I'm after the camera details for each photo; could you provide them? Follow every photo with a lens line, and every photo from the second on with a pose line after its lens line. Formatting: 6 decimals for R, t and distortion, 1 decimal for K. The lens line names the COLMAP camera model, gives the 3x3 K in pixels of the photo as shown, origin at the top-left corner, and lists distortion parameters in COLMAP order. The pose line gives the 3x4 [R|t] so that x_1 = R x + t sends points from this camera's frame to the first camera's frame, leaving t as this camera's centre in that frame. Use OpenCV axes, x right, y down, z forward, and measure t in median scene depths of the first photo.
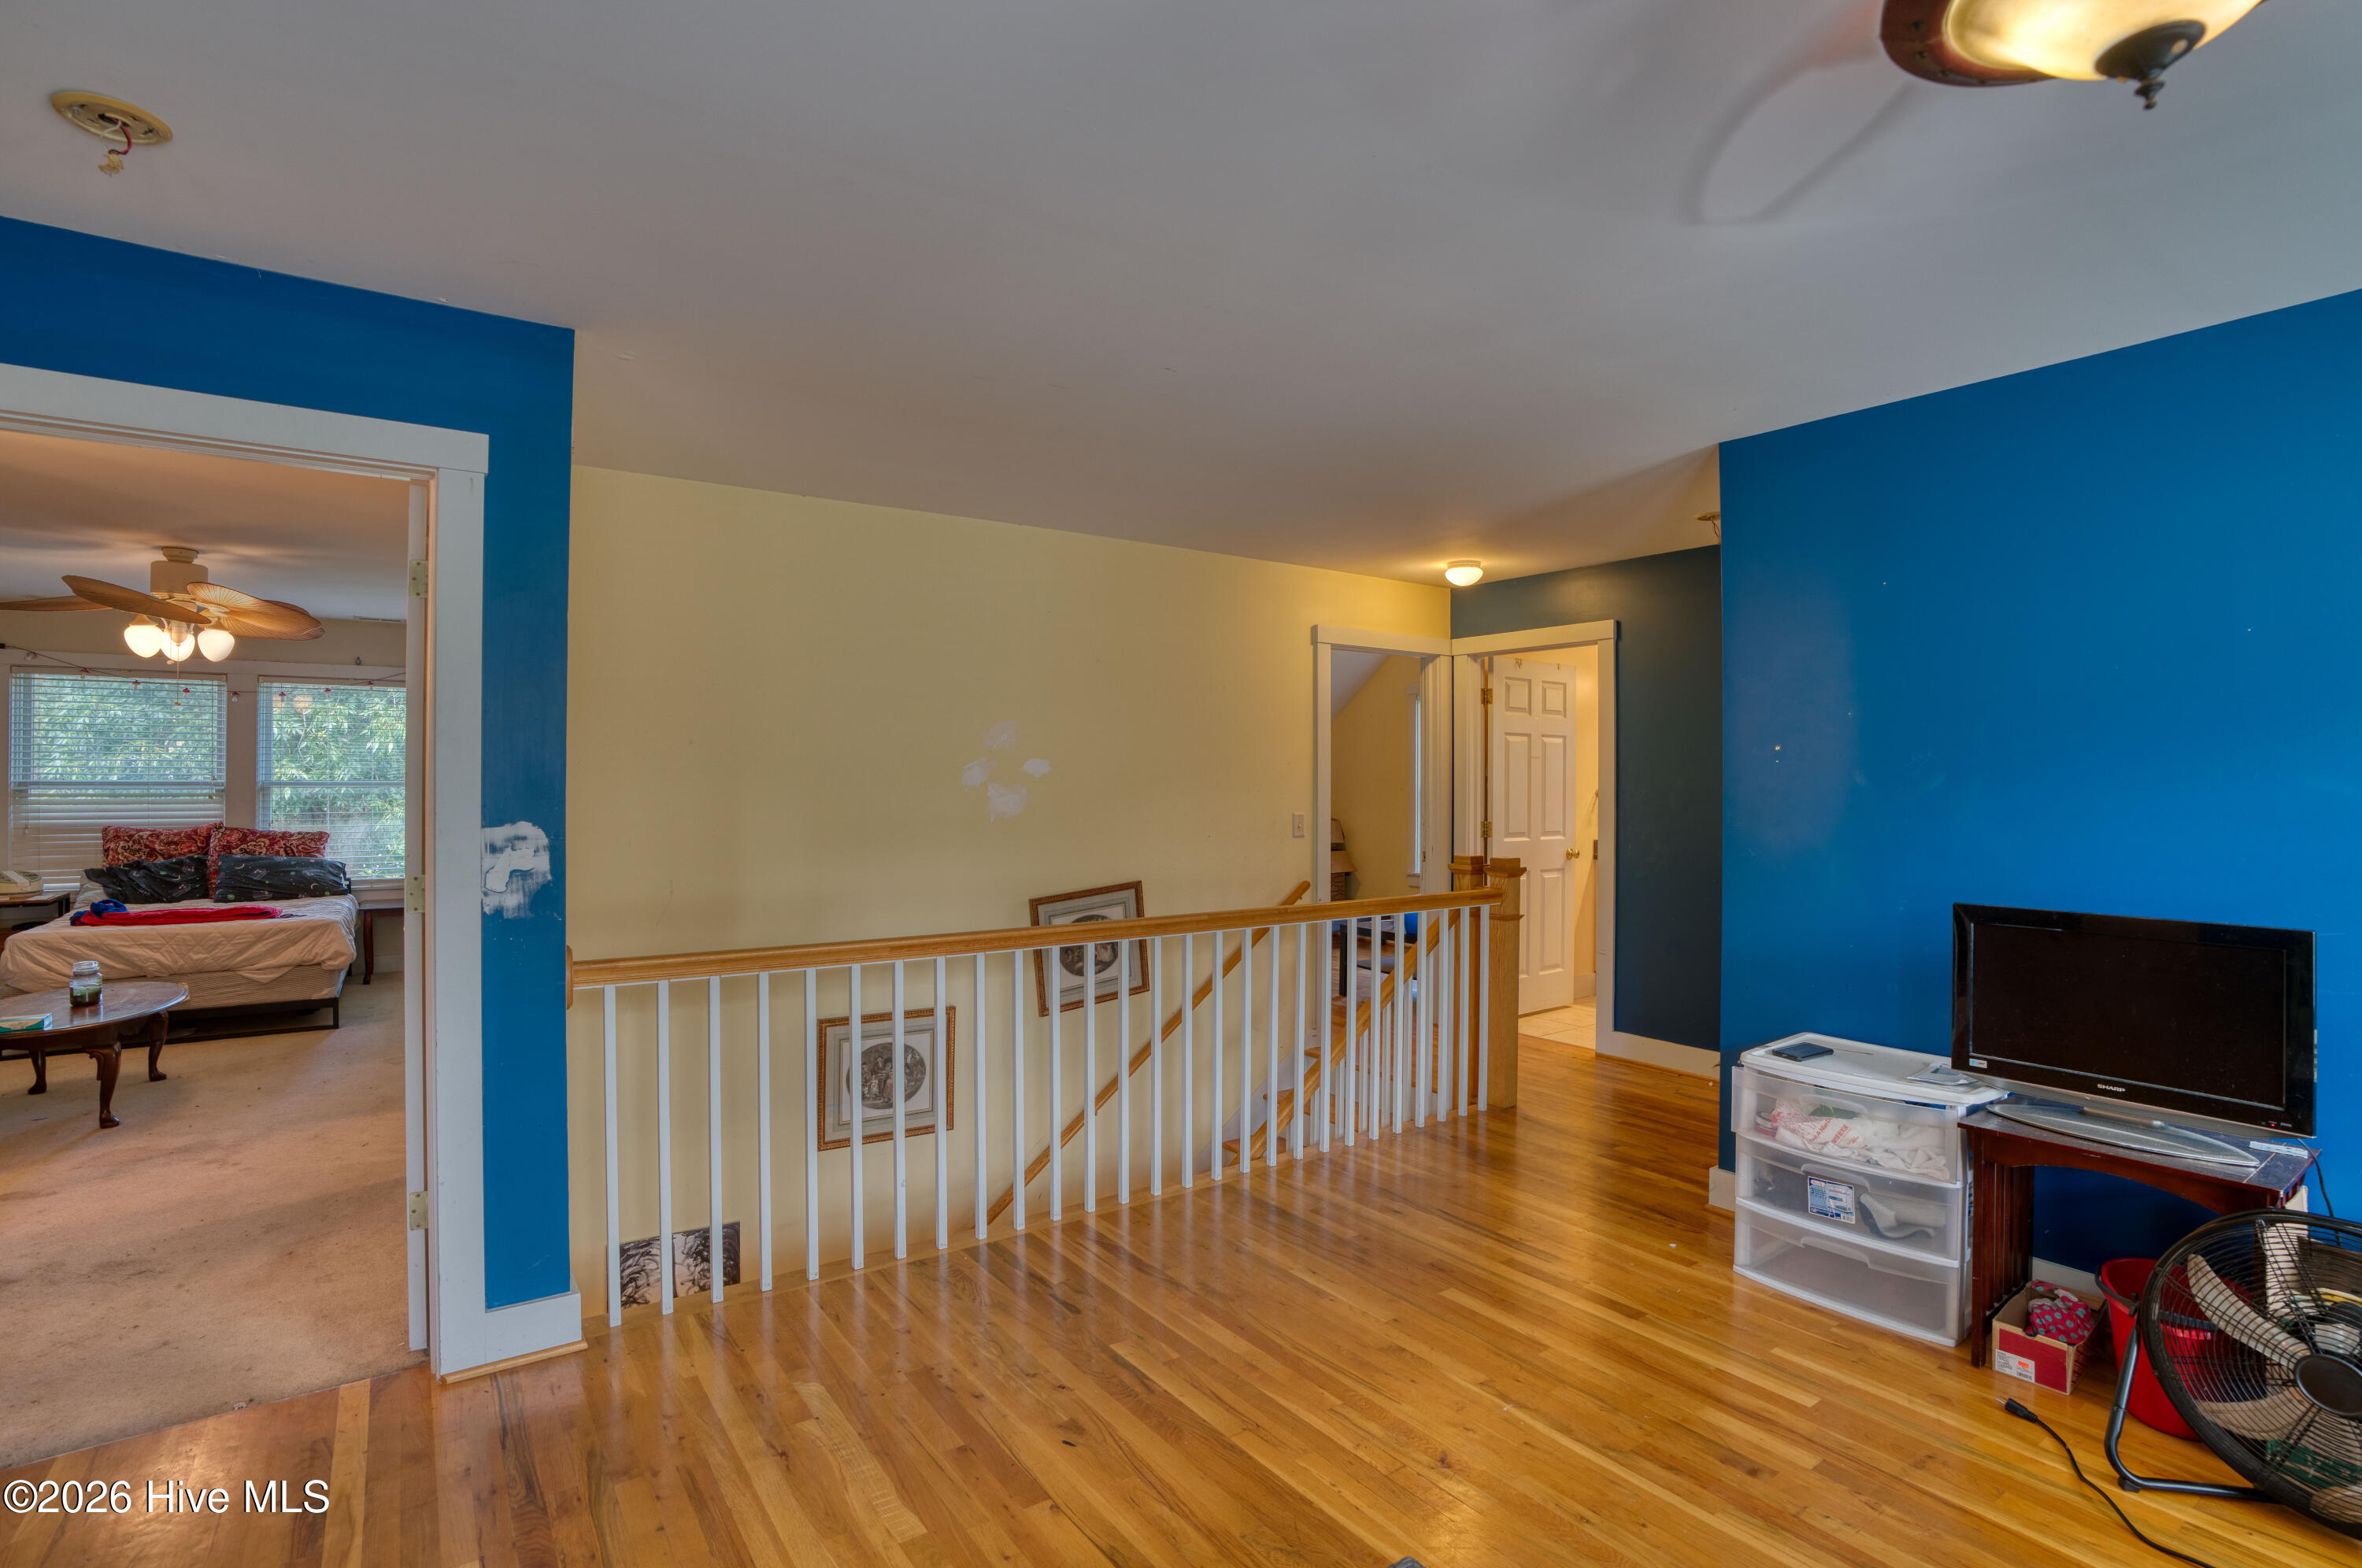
lens RADIAL K [[1102.4, 0, 1181.0], [0, 1102.4, 784.0], [0, 0, 1]] dist [-0.016215, 0.002015]
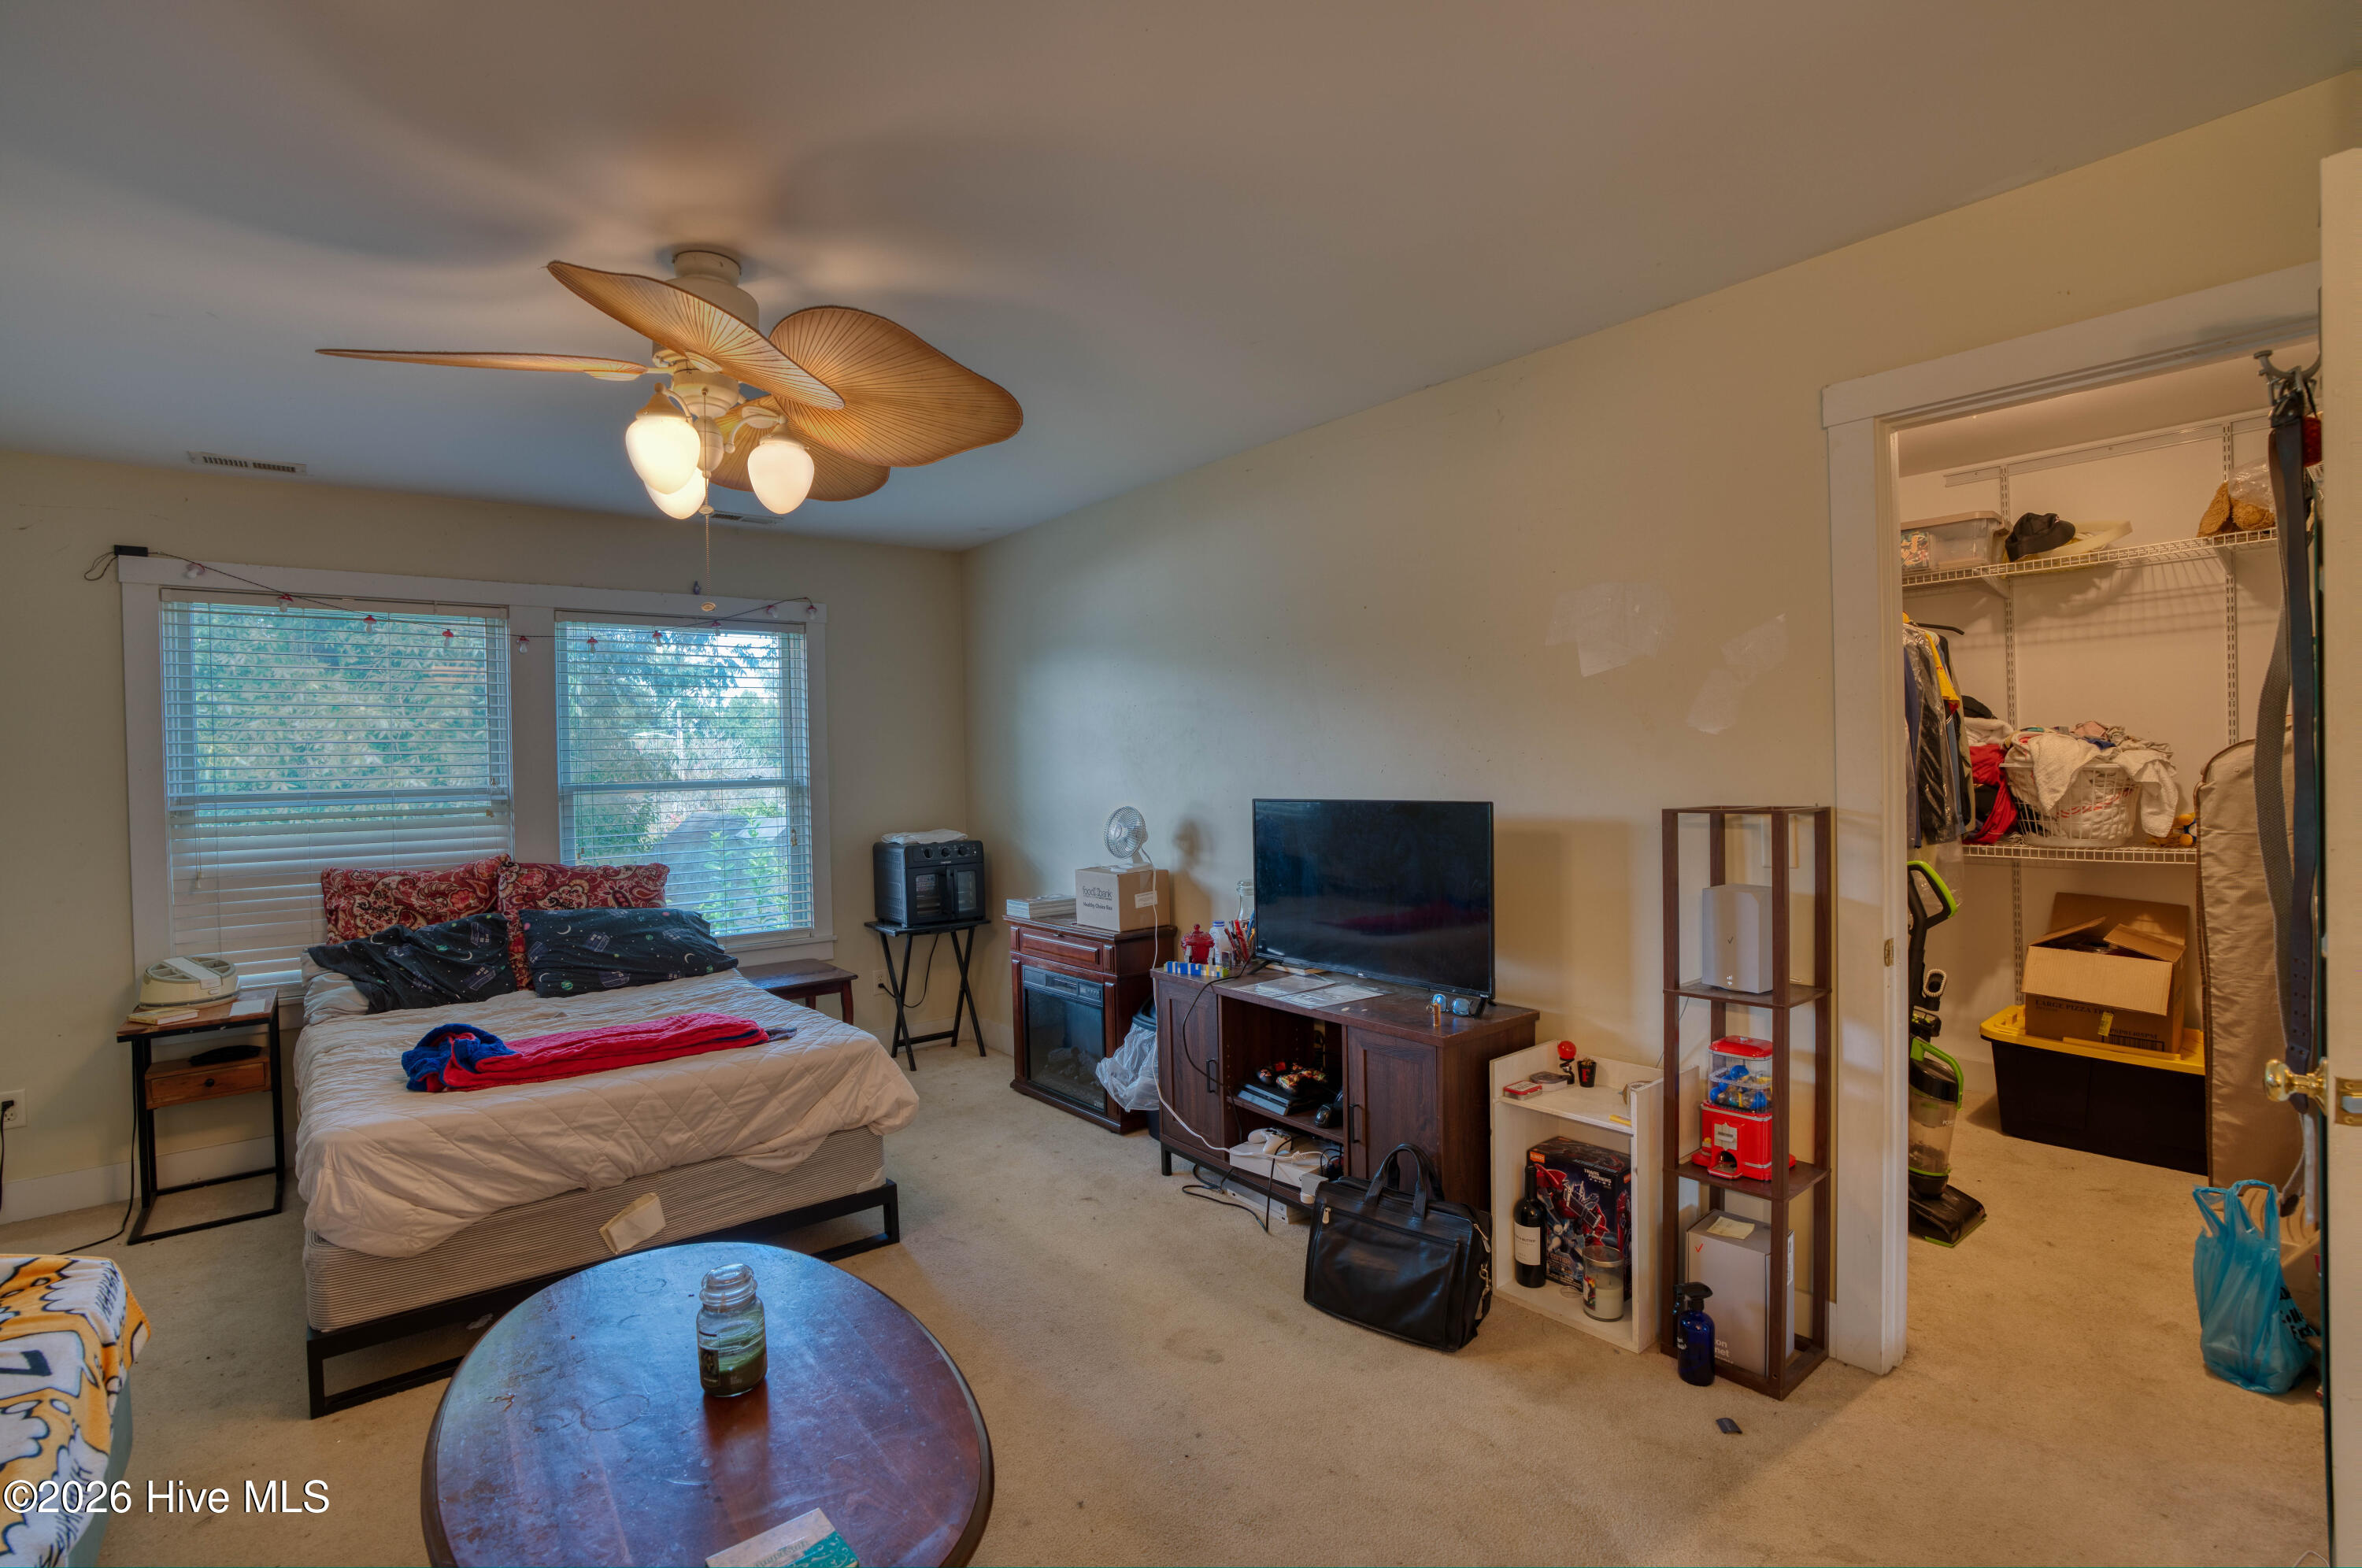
lens RADIAL K [[1079.7, 0, 1181.0], [0, 1079.7, 784.0], [0, 0, 1]] dist [-0.059592, 0.024217]
pose [[0.997391, -0.033576, 0.063904, -0.570347], [0.032429, 0.999295, 0.018908, -0.002939], [-0.064494, -0.016787, 0.997777, 0.414391]]
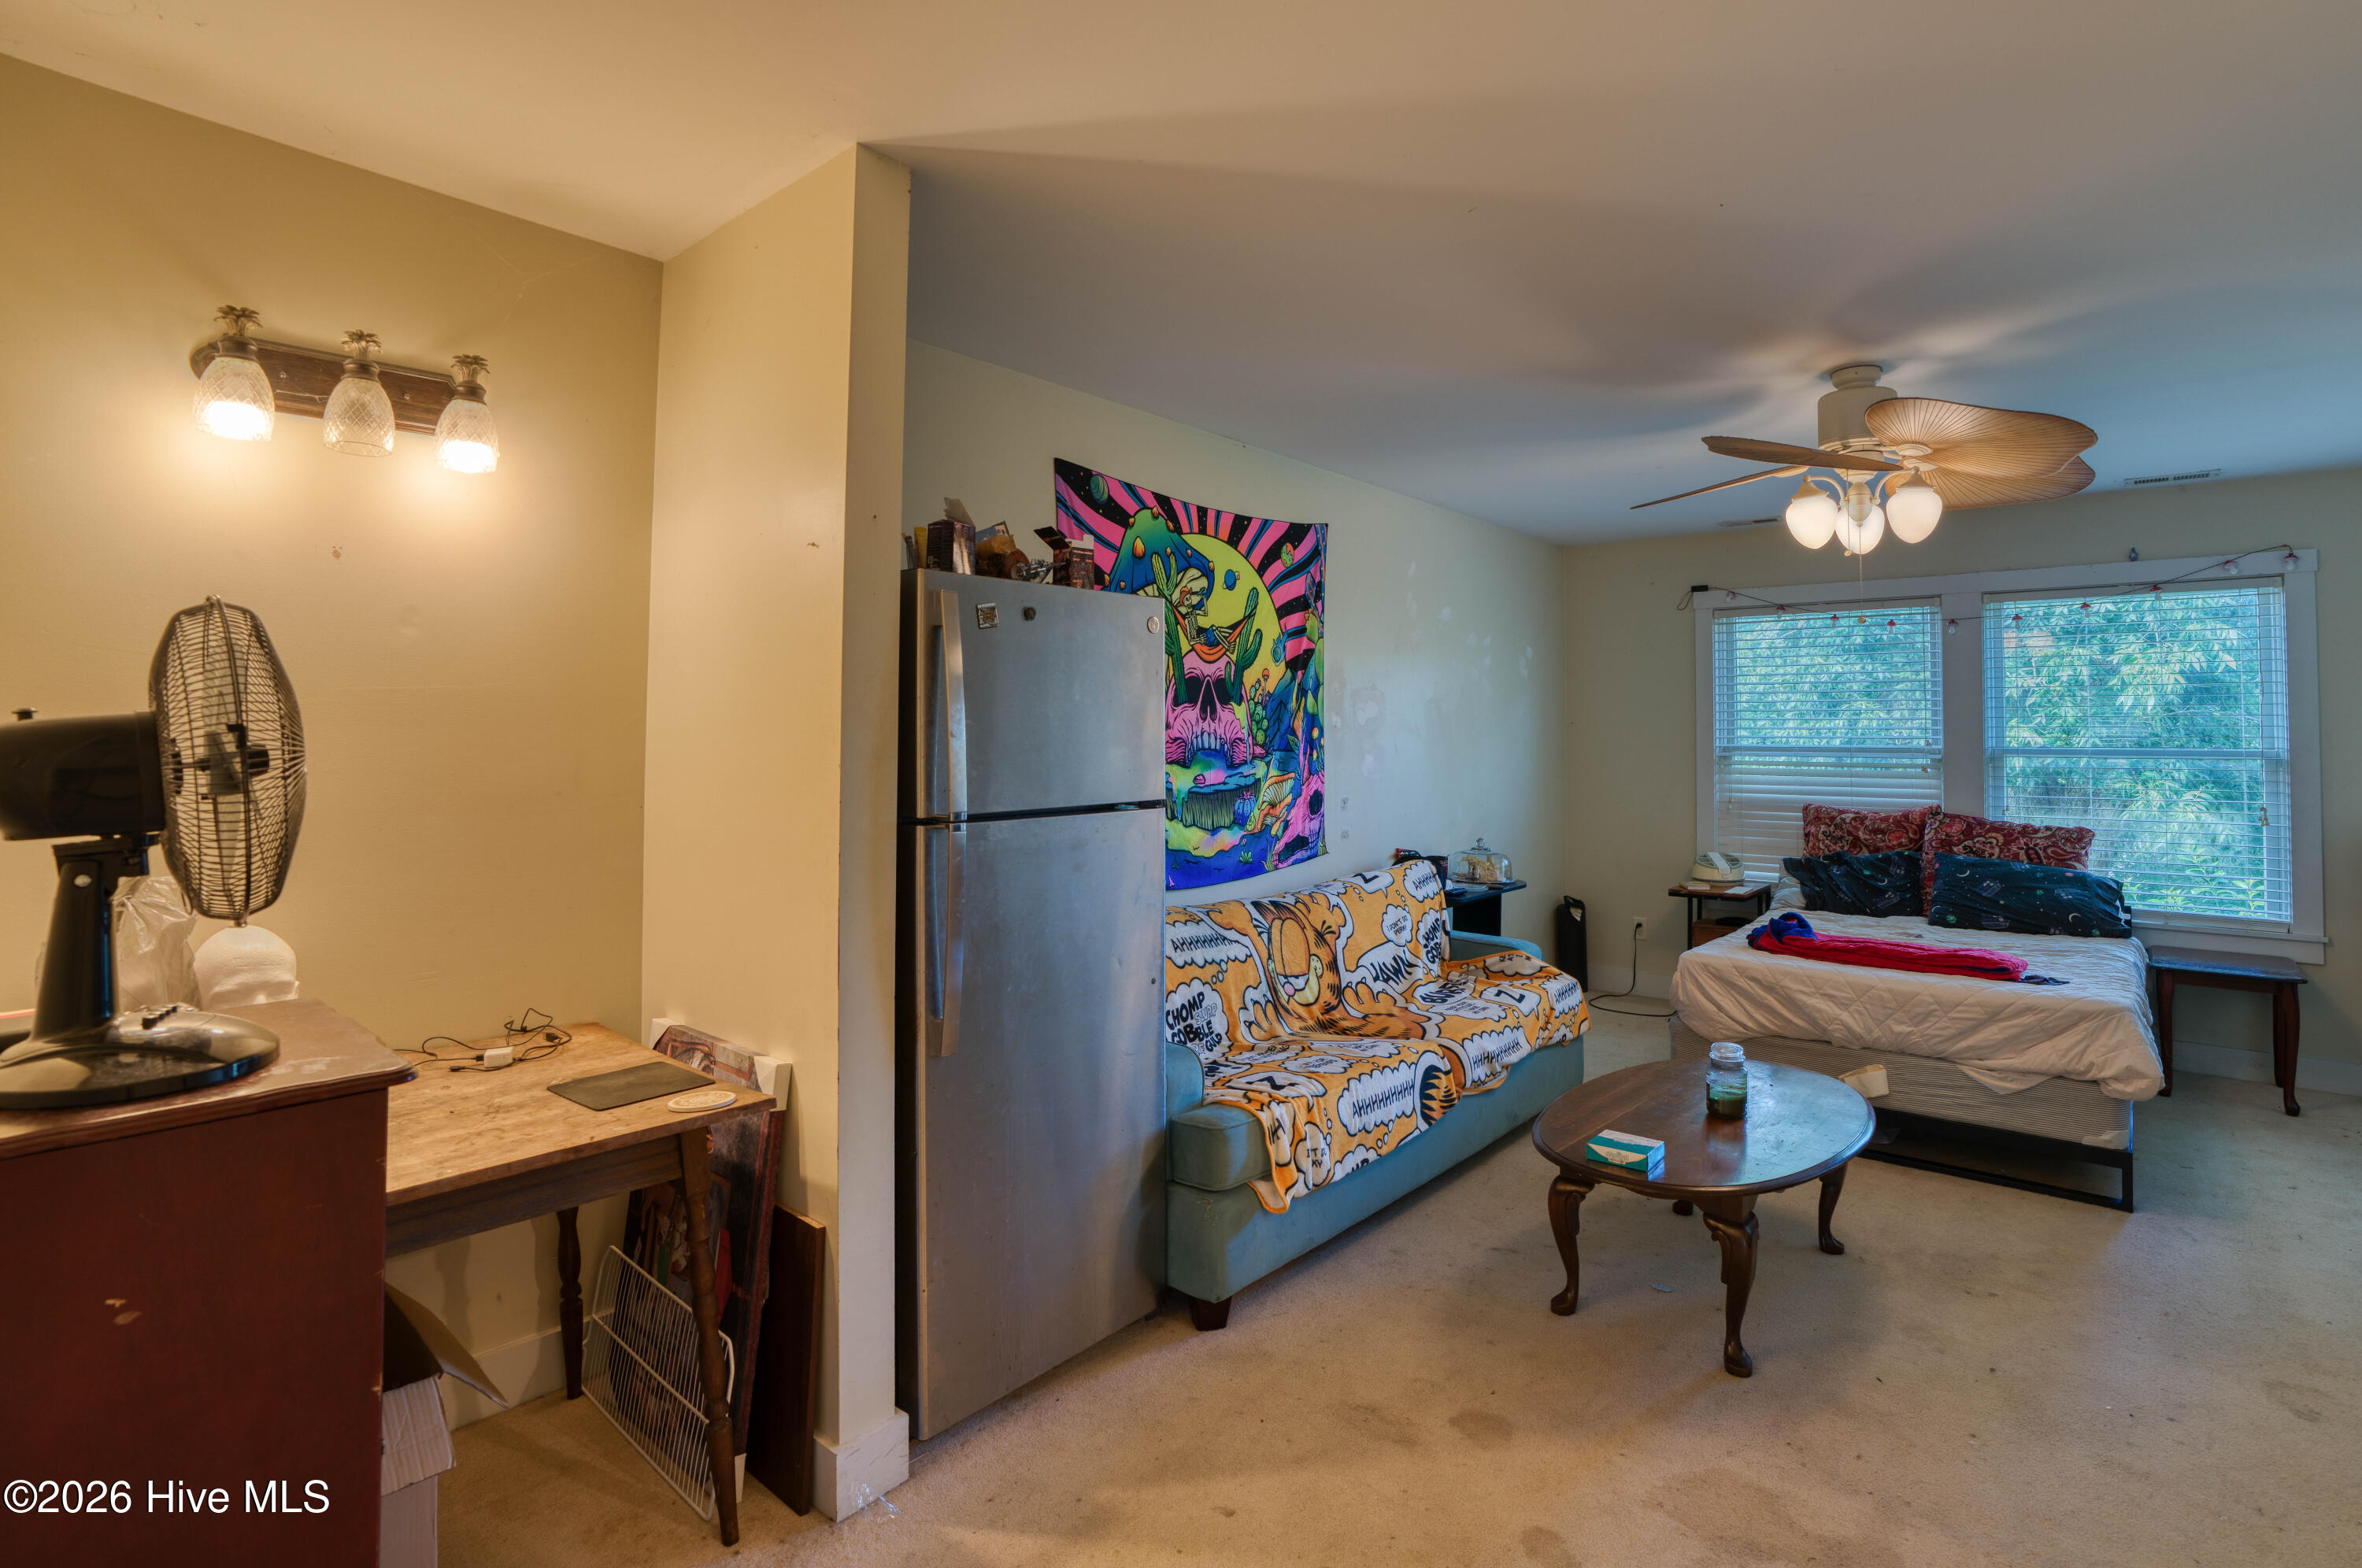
lens RADIAL K [[1150.6, 0, 1180.8], [0, 1150.6, 708.2], [0, 0, 1]] dist [-0.020187, 0.001530]
pose [[0.251048, -0.030524, -0.967493, -0.298634], [-0.003292, 0.999470, -0.032387, -0.002502], [0.967969, 0.011316, 0.250814, 0.352583]]
